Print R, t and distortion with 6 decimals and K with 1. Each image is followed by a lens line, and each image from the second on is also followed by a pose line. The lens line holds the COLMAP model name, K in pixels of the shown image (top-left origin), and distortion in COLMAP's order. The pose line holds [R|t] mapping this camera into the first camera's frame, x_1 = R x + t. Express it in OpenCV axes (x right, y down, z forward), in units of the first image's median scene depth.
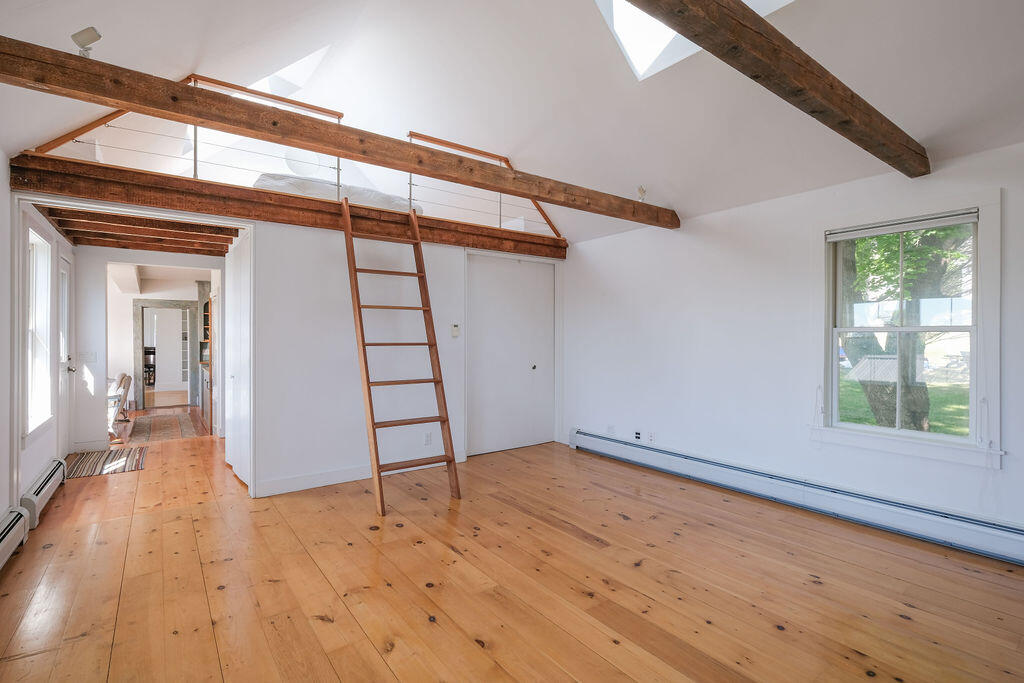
lens RADIAL K [[476.5, 0, 504.6], [0, 476.5, 335.2], [0, 0, 1]] dist [-0.002342, -0.001041]
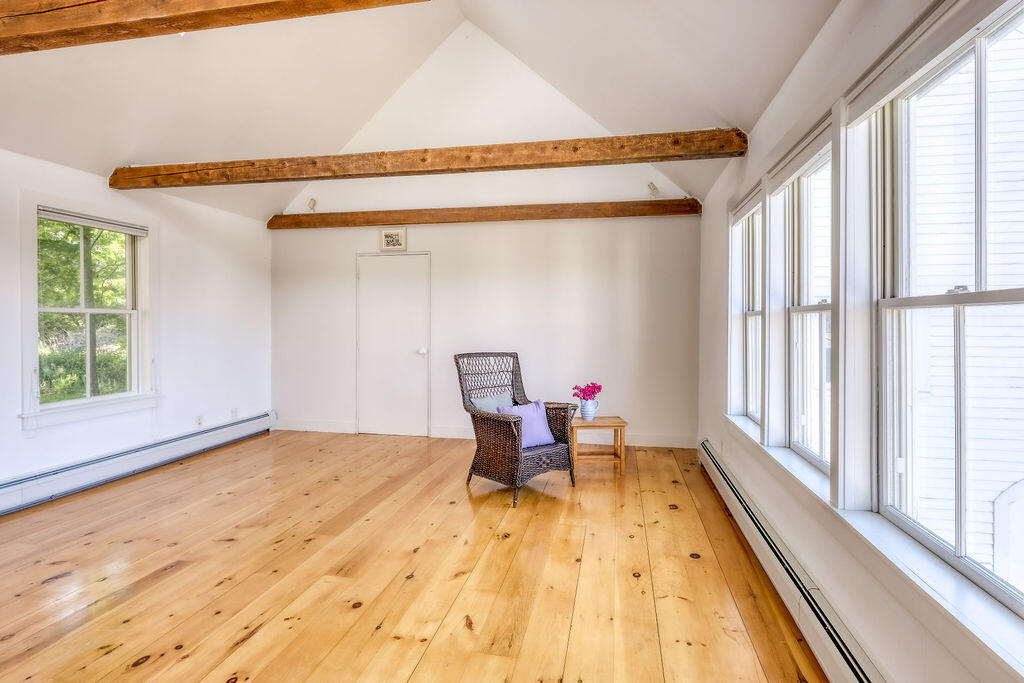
lens RADIAL K [[476.8, 0, 512.0], [0, 476.8, 341.5], [0, 0, 1]] dist [-0.001916, -0.000100]
pose [[-0.661364, -0.032133, 0.749377, -0.895349], [-0.006096, 0.999279, 0.037470, 0.013961], [-0.750041, 0.020213, -0.661083, 1.242098]]
